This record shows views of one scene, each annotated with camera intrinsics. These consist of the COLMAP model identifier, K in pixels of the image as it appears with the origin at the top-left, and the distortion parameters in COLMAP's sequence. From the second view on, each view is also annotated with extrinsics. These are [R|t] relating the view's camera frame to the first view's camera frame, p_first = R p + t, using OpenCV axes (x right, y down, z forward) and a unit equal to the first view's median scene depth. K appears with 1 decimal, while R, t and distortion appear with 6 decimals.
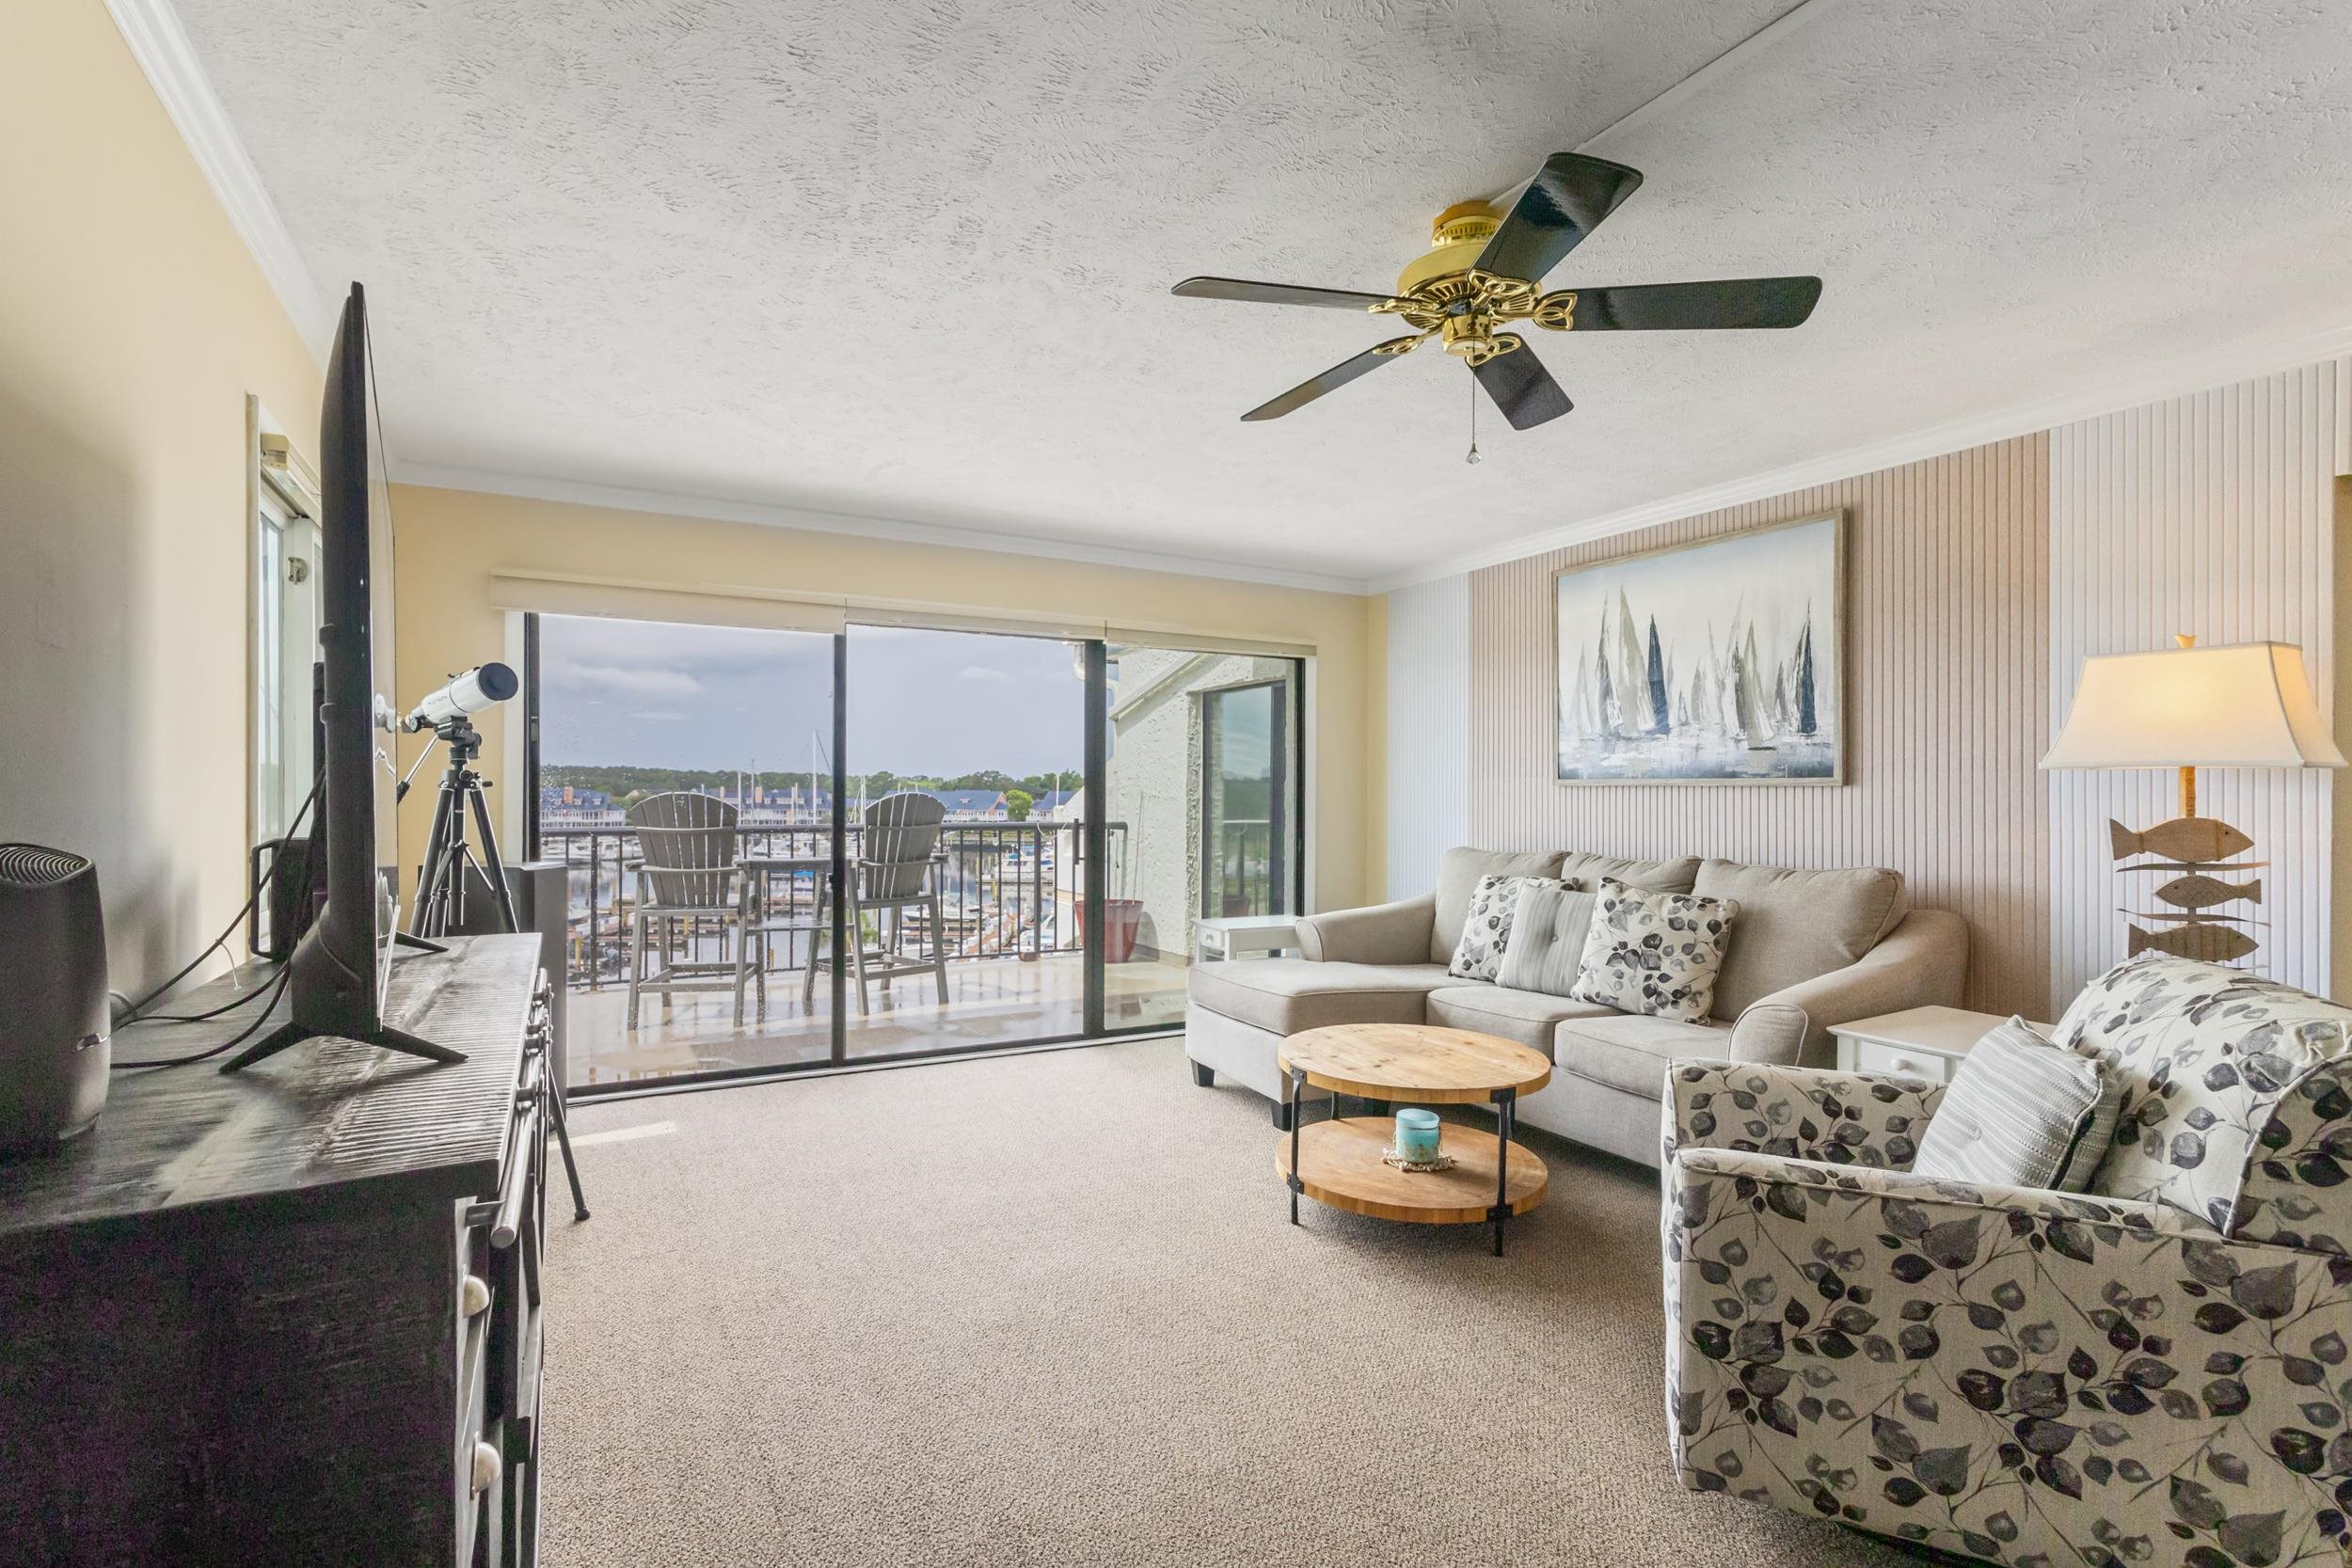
lens RADIAL K [[1093.1, 0, 1161.3], [0, 1093.1, 790.3], [0, 0, 1]] dist [0.000202, 0.001365]
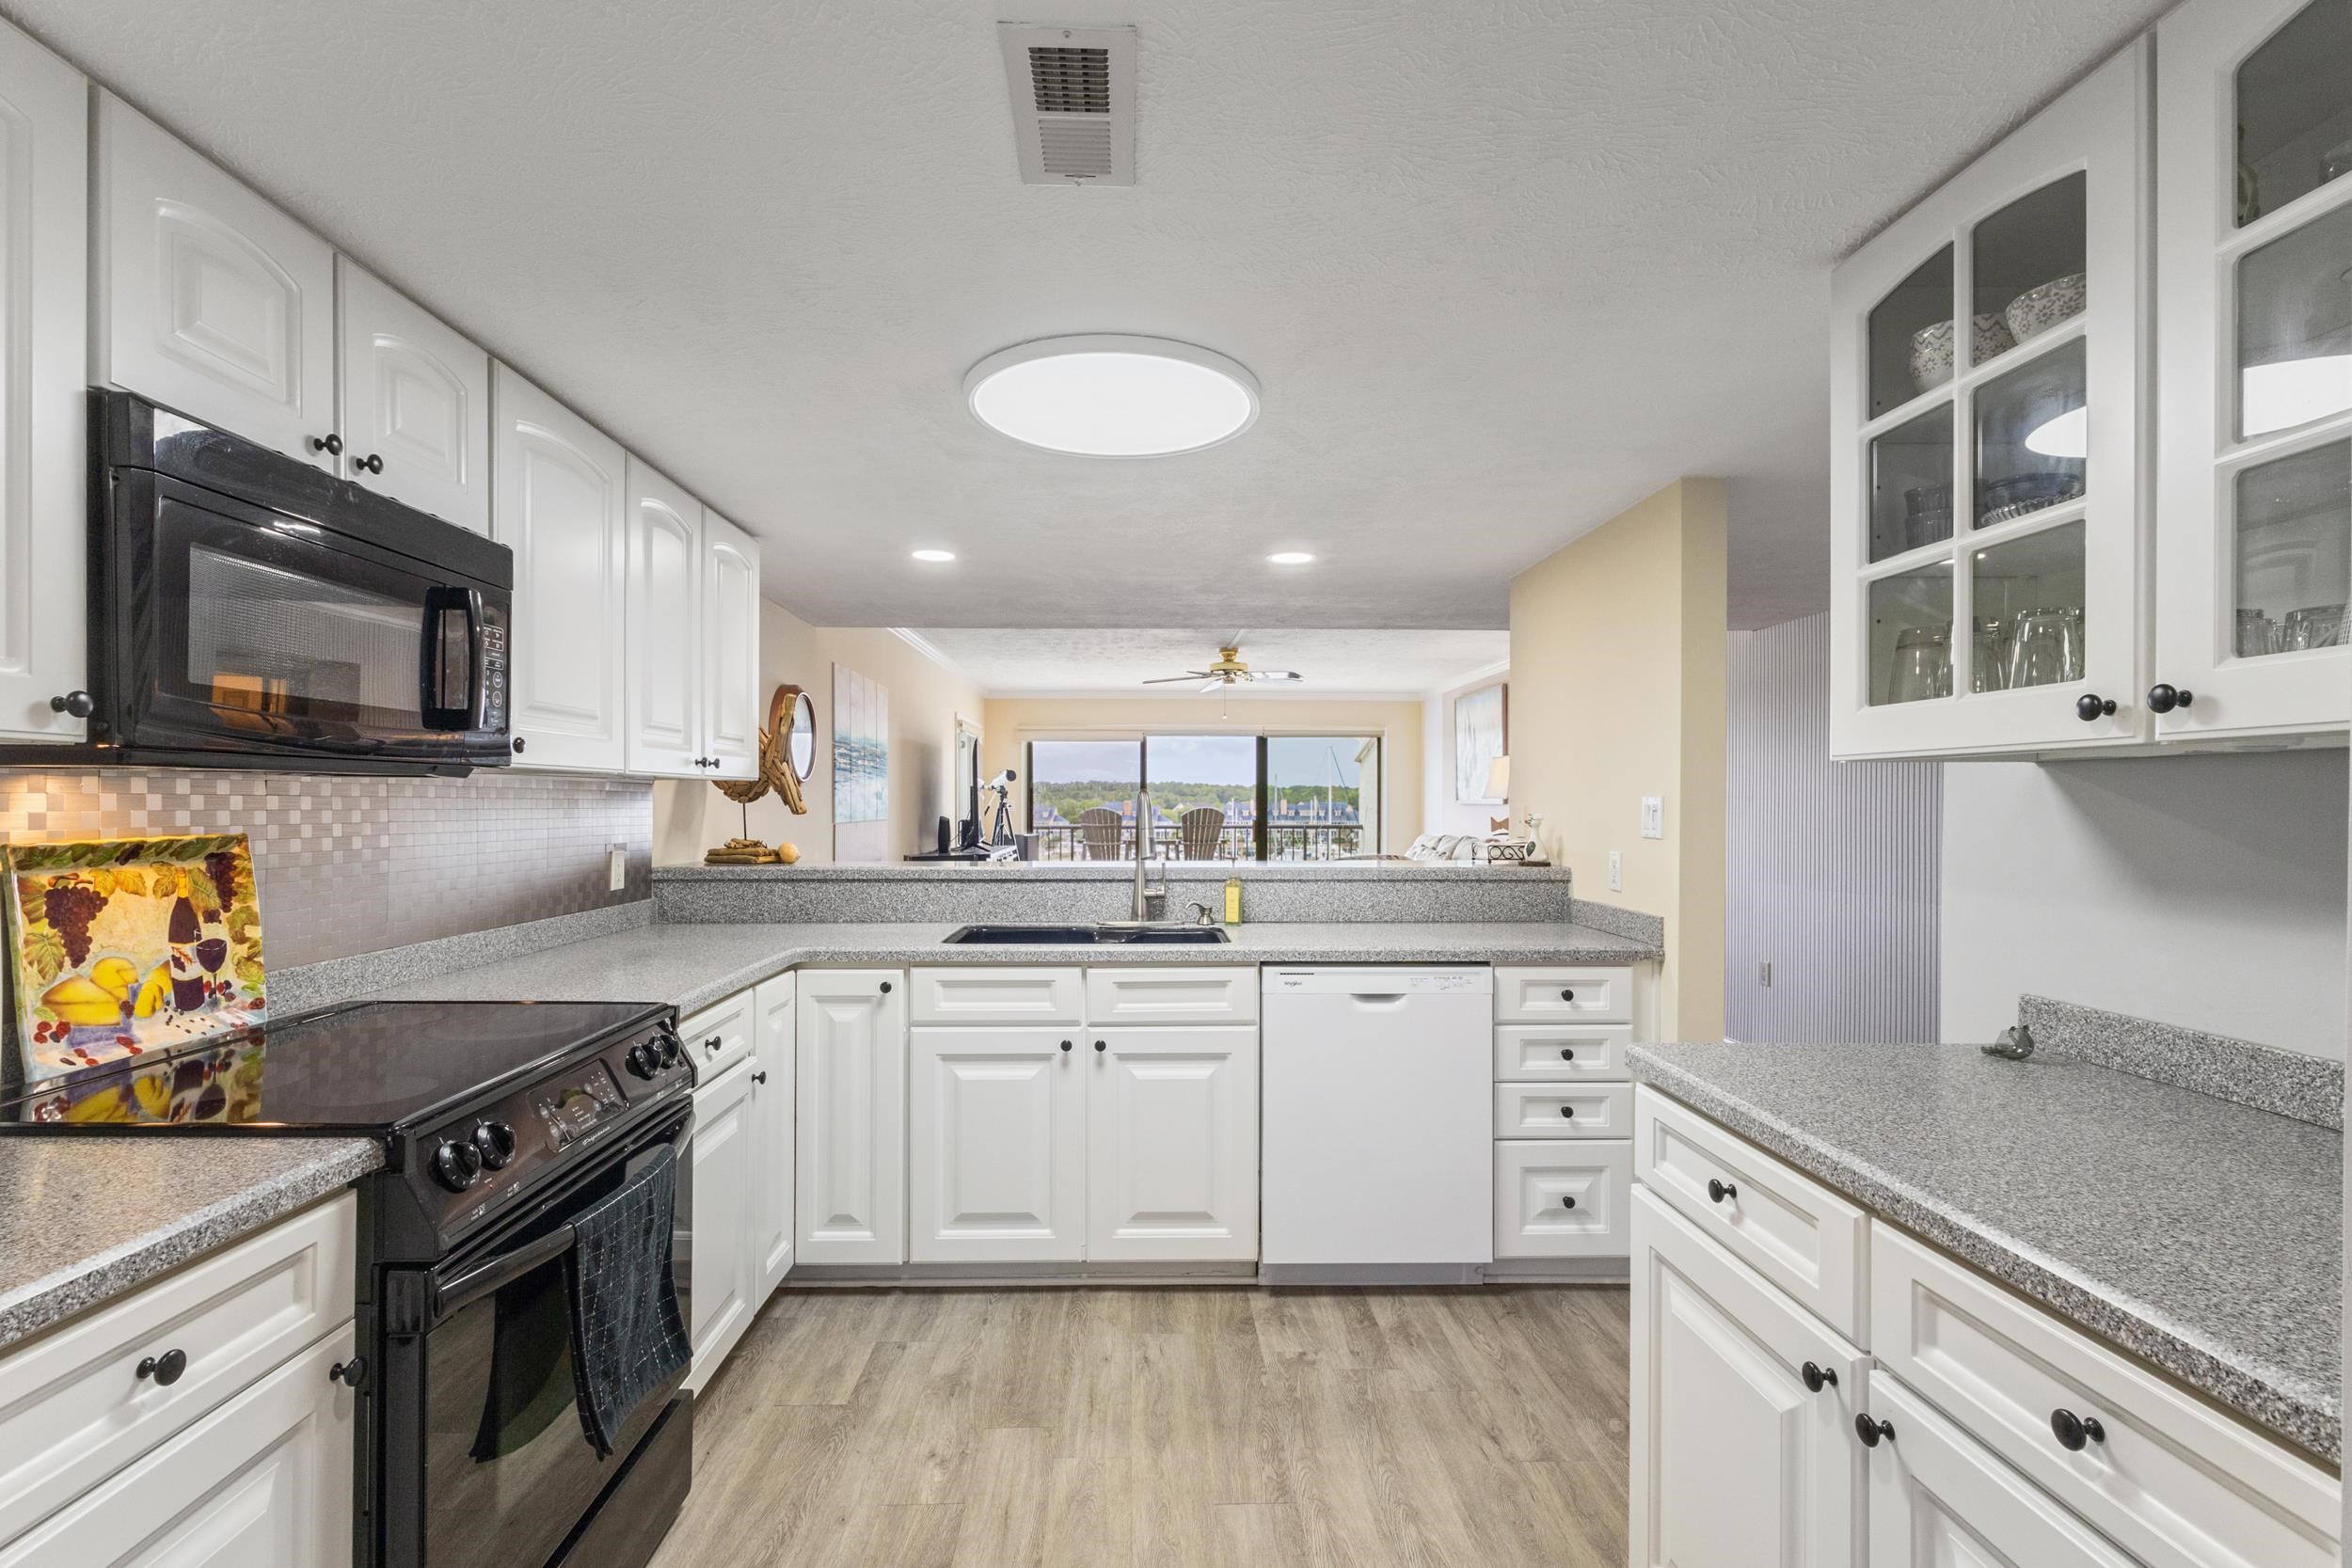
lens RADIAL K [[1093.1, 0, 1161.3], [0, 1093.1, 790.3], [0, 0, 1]] dist [0.000202, 0.001365]
pose [[0.891571, -0.009998, -0.452772, 1.126425], [0.004950, 0.999912, -0.012332, -0.010236], [0.452855, 0.008753, 0.891541, -1.516170]]
